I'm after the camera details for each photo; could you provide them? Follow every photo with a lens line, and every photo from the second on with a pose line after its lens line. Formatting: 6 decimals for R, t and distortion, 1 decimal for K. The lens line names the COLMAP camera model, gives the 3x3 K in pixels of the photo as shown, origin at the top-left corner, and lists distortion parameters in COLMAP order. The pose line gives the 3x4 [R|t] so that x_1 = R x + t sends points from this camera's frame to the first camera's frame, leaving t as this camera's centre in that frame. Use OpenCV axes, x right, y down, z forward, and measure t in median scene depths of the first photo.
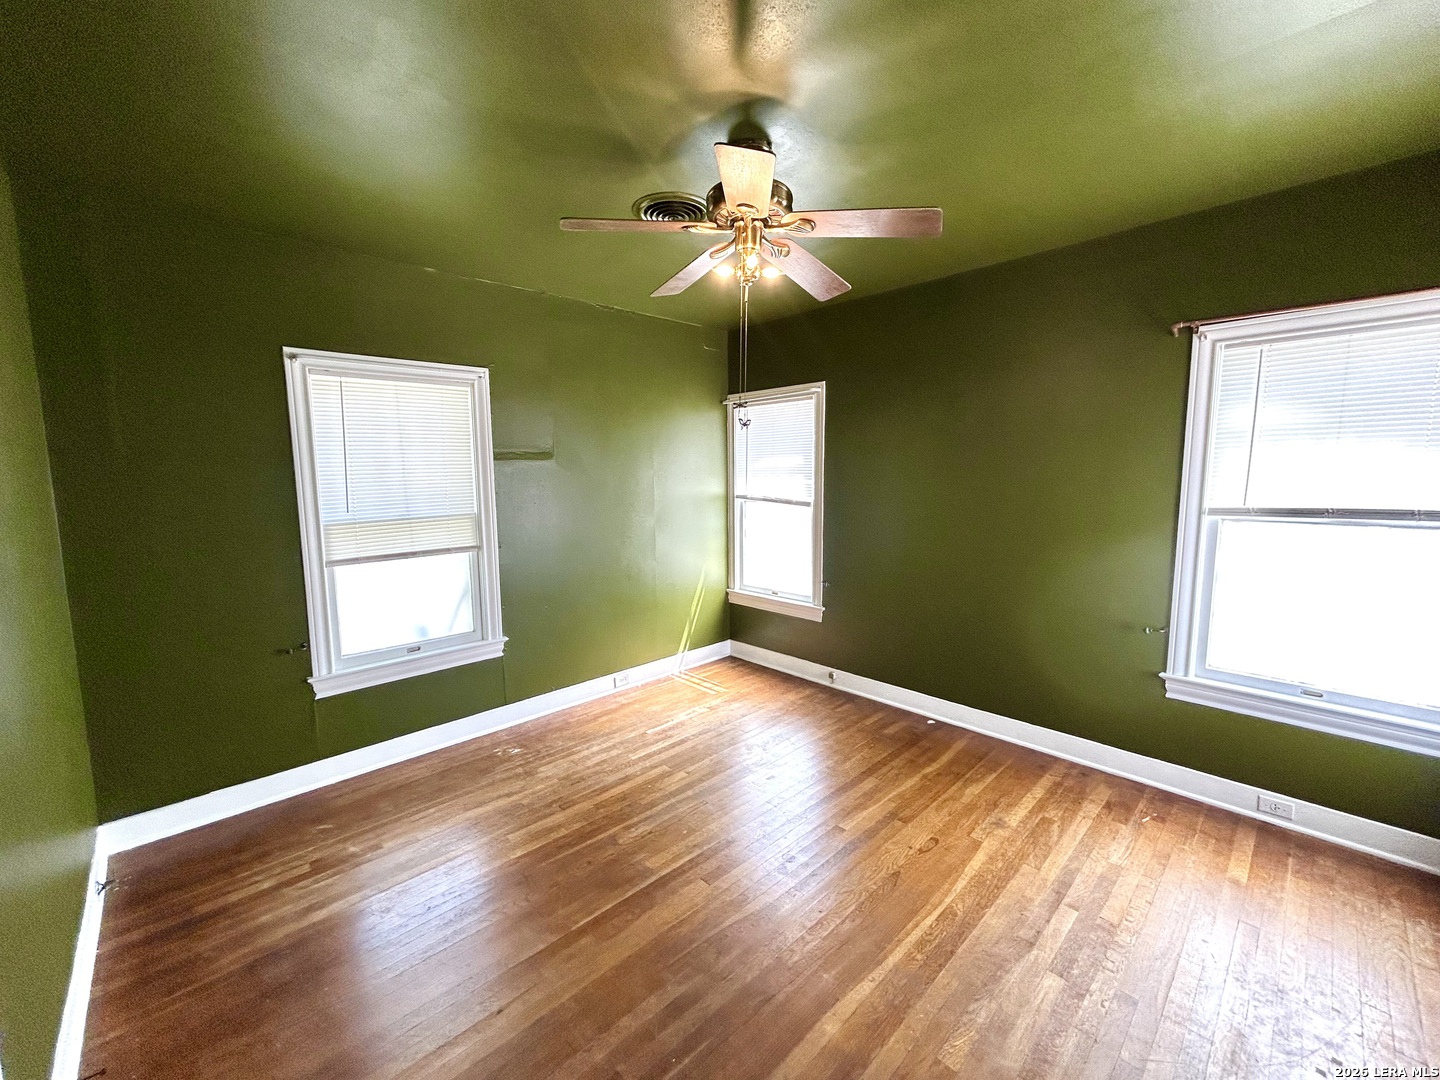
lens RADIAL K [[584.0, 0, 721.0], [0, 584.0, 534.5], [0, 0, 1]] dist [-0.011032, 0.000078]
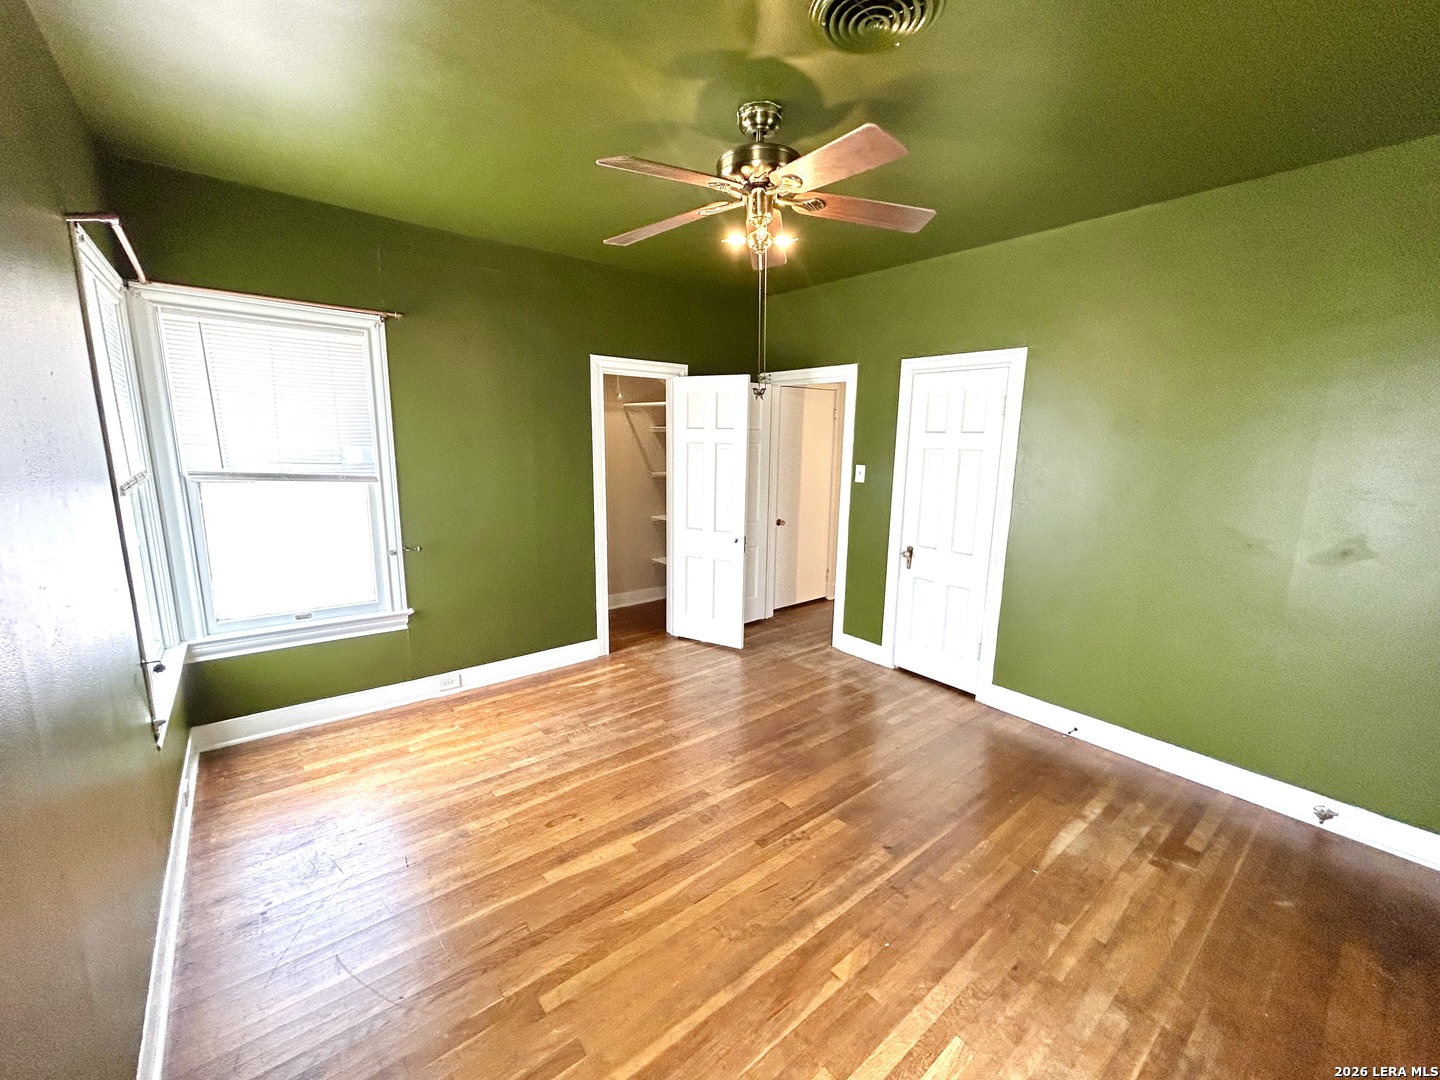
lens RADIAL K [[584.0, 0, 726.1], [0, 584.0, 551.7], [0, 0, 1]] dist [-0.011032, 0.000078]
pose [[-0.997781, -0.017822, 0.064159, 0.023523], [0.001499, 0.957262, 0.289220, -0.196330], [-0.066571, 0.288674, -0.955110, 1.878121]]
